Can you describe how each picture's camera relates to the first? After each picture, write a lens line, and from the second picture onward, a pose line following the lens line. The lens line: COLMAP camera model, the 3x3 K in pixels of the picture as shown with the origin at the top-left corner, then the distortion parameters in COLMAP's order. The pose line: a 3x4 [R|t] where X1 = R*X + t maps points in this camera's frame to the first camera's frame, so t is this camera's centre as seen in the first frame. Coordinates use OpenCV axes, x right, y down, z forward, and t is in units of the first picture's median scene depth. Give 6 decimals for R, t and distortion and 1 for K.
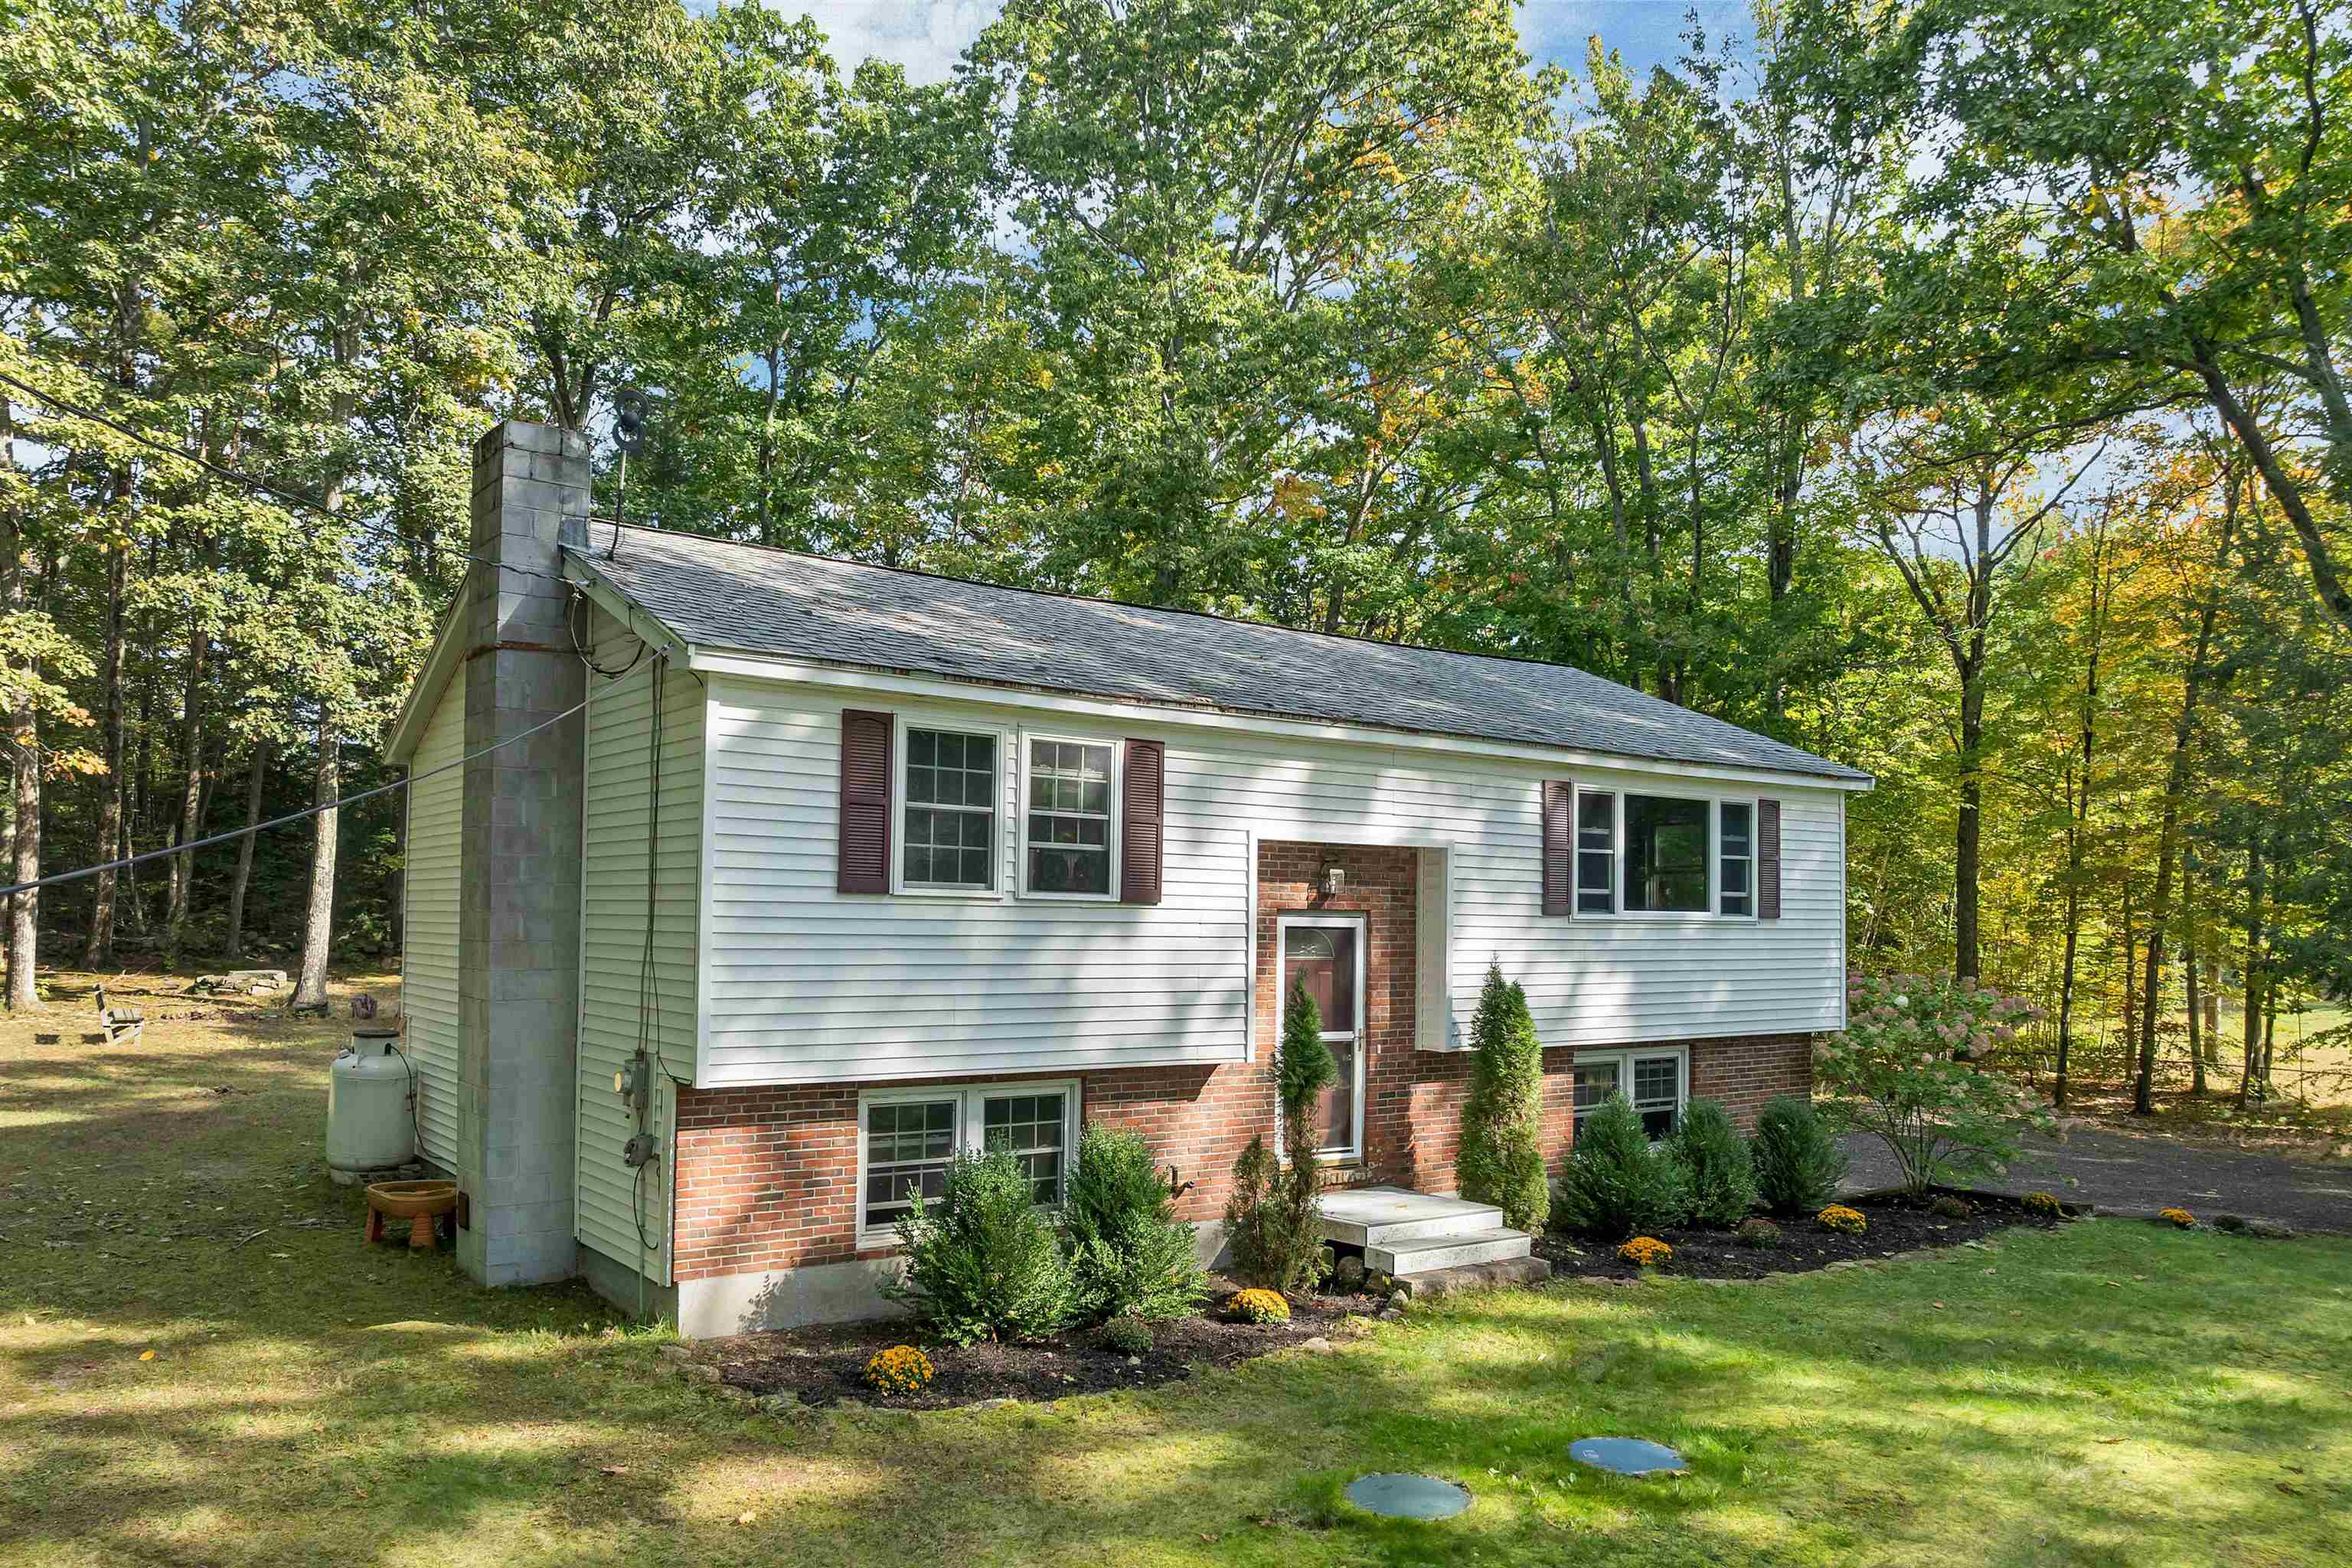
lens RADIAL K [[1674.4, 0, 1166.8], [0, 1674.4, 849.6], [0, 0, 1]] dist [-0.042498, -0.000943]
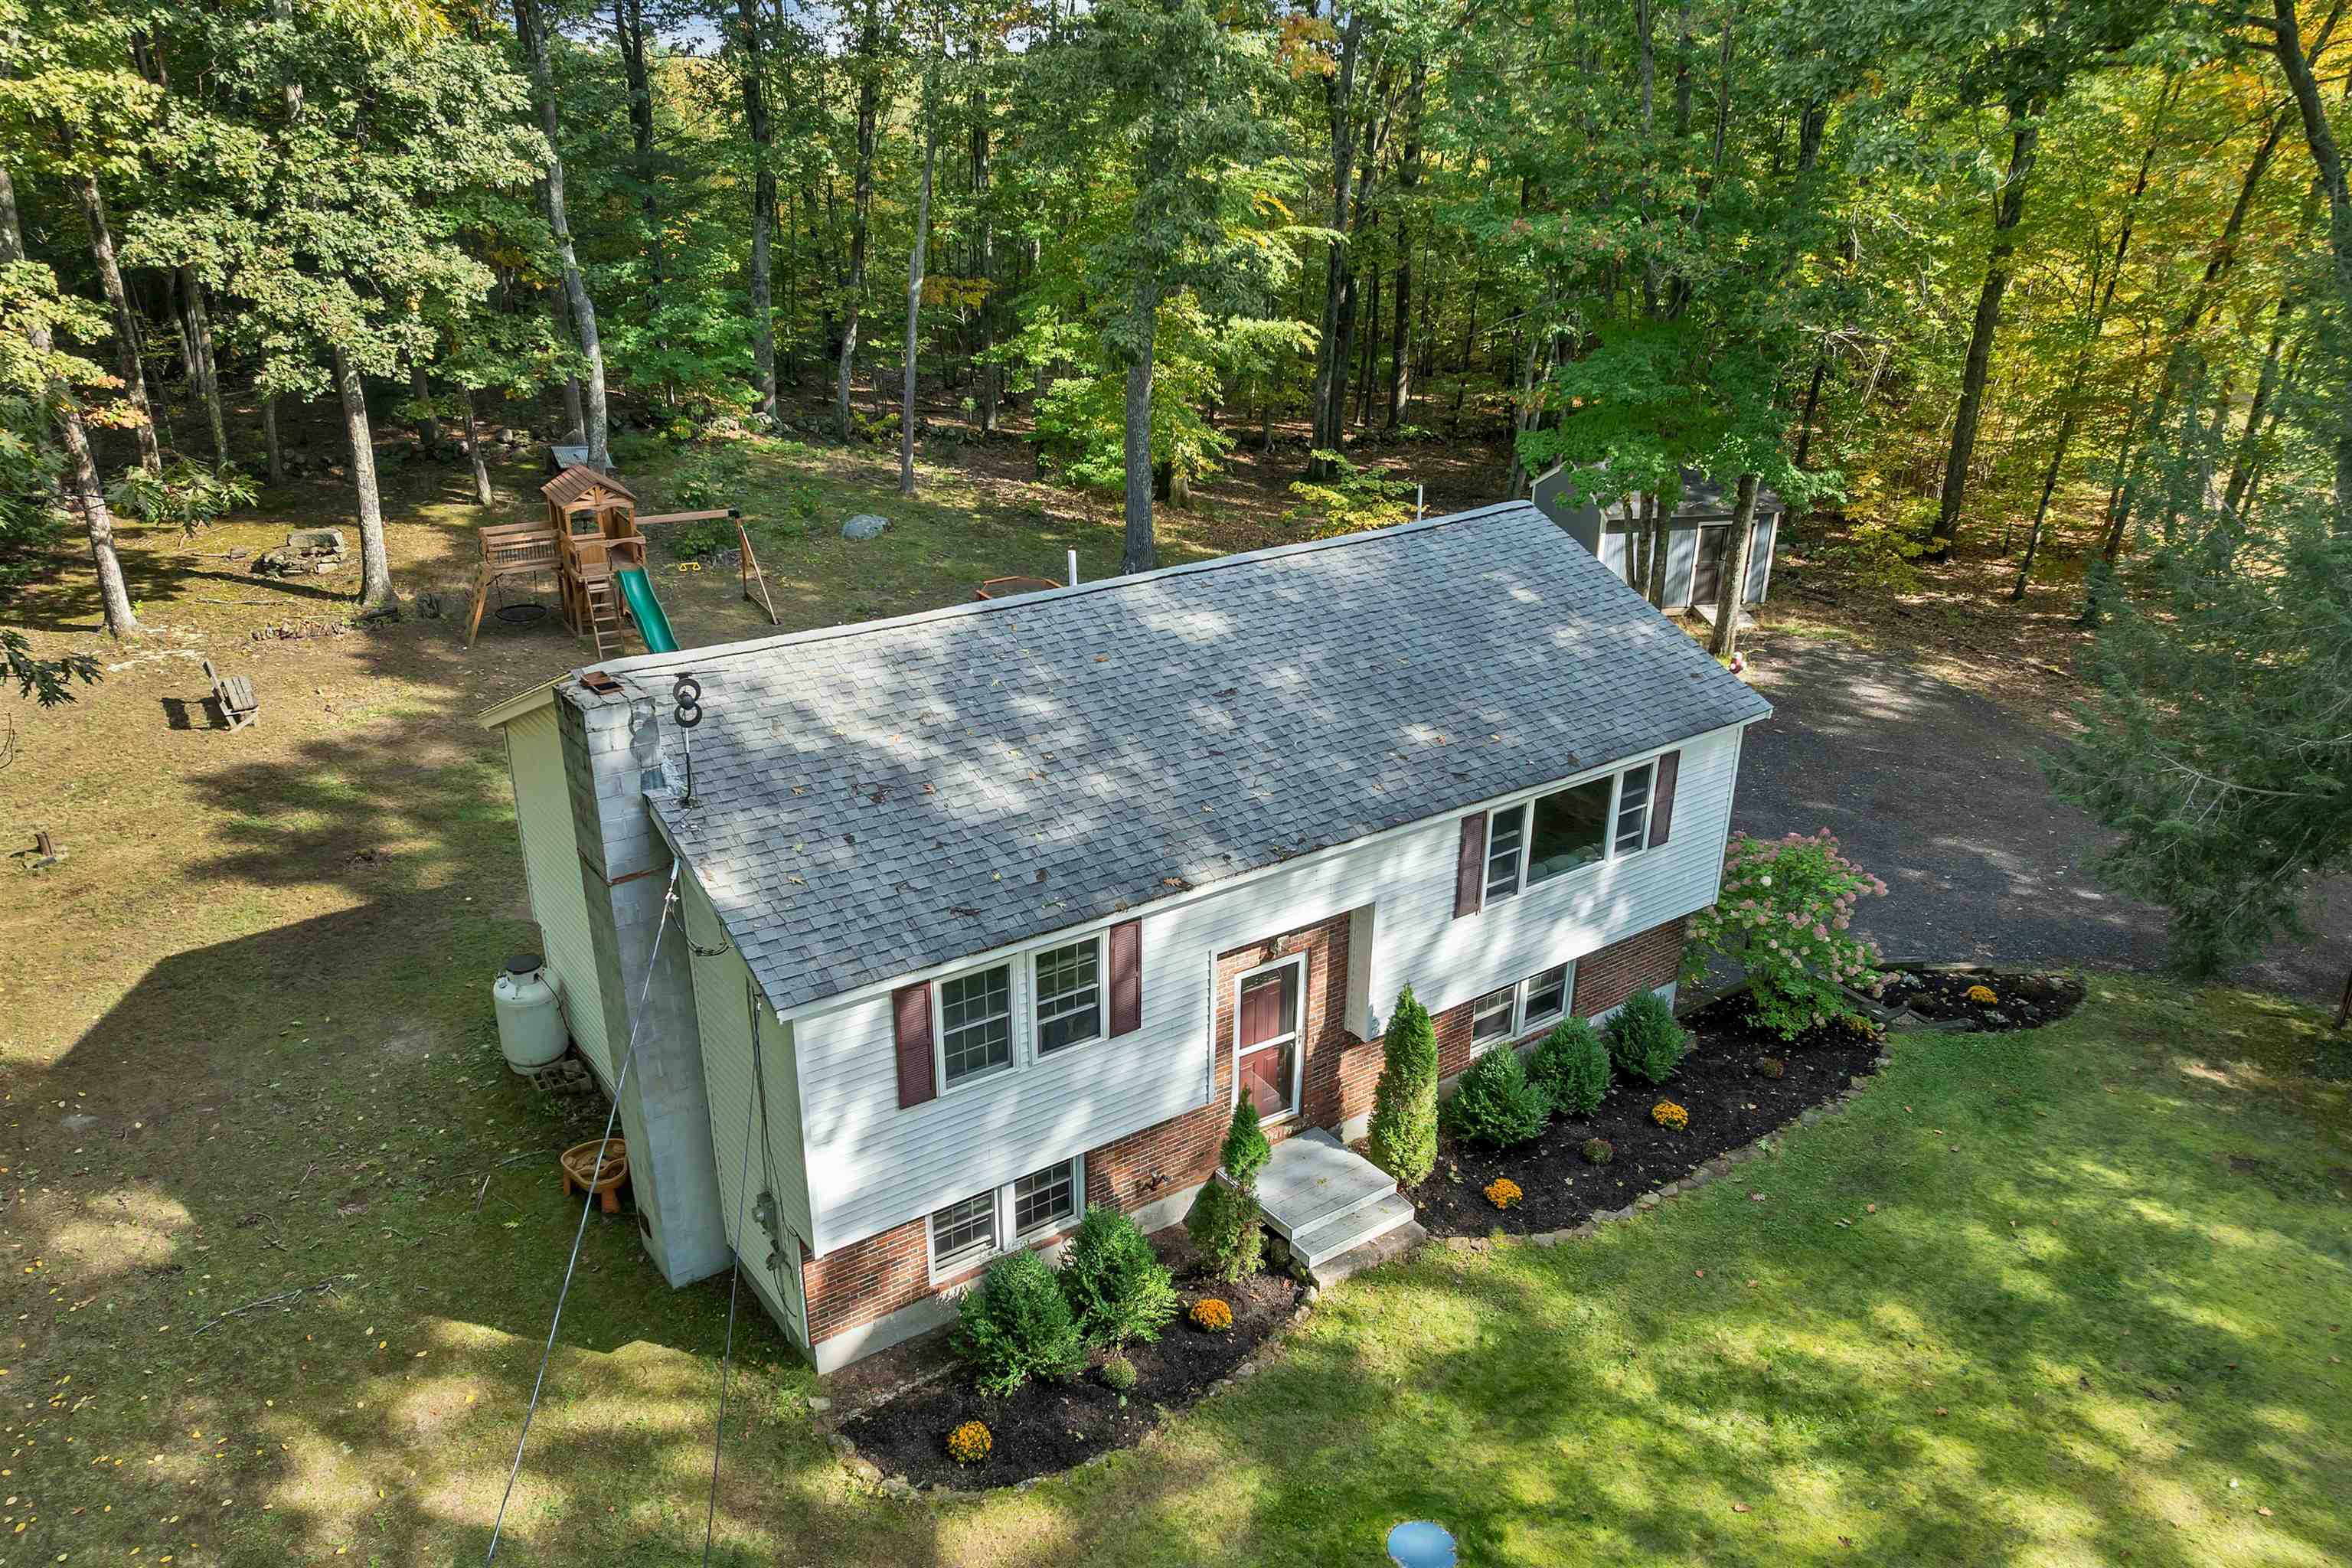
lens RADIAL K [[1674.4, 0, 1166.8], [0, 1674.4, 849.6], [0, 0, 1]] dist [-0.042498, -0.000943]
pose [[0.999889, -0.003334, -0.014514, 0.026937], [0.009522, 0.892492, 0.450962, -0.508292], [0.011450, -0.451050, 0.892425, -0.076770]]
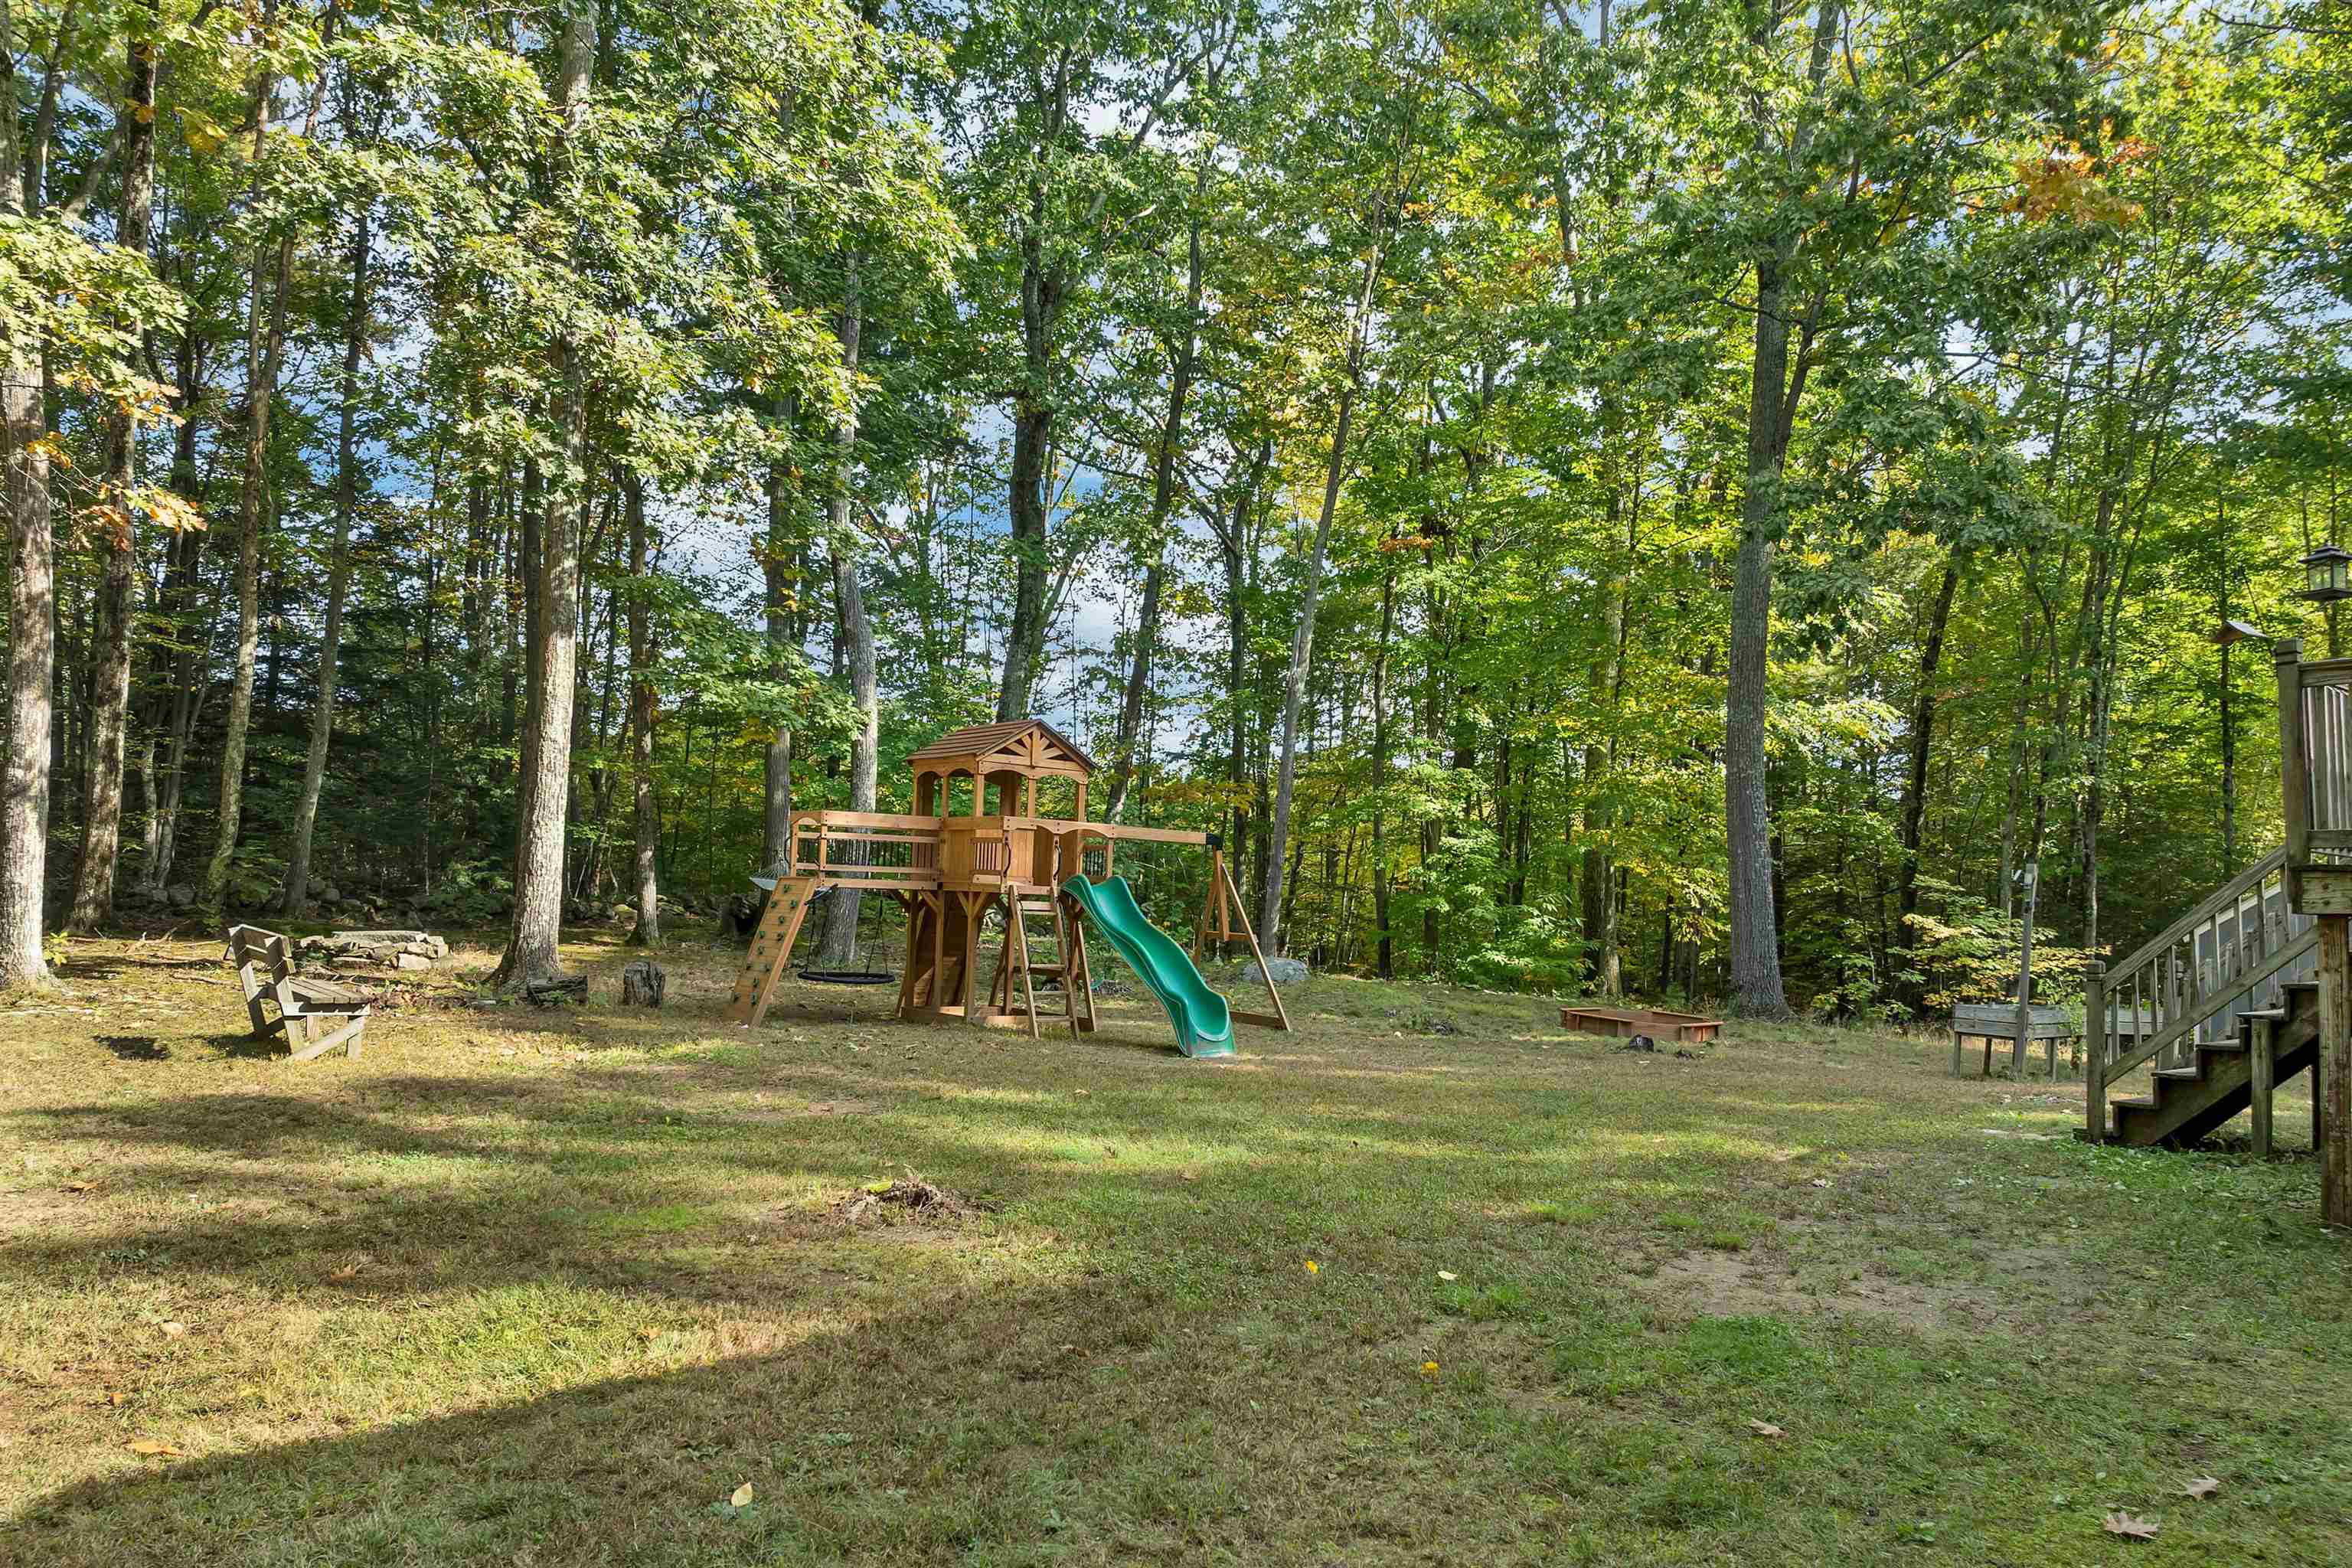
lens RADIAL K [[1674.4, 0, 1166.8], [0, 1674.4, 849.6], [0, 0, 1]] dist [-0.042498, -0.000943]
pose [[0.997697, 0.001071, 0.067817, -0.711460], [-0.001033, 0.999999, -0.000605, 0.101041], [-0.067817, 0.000534, 0.997698, 0.876352]]
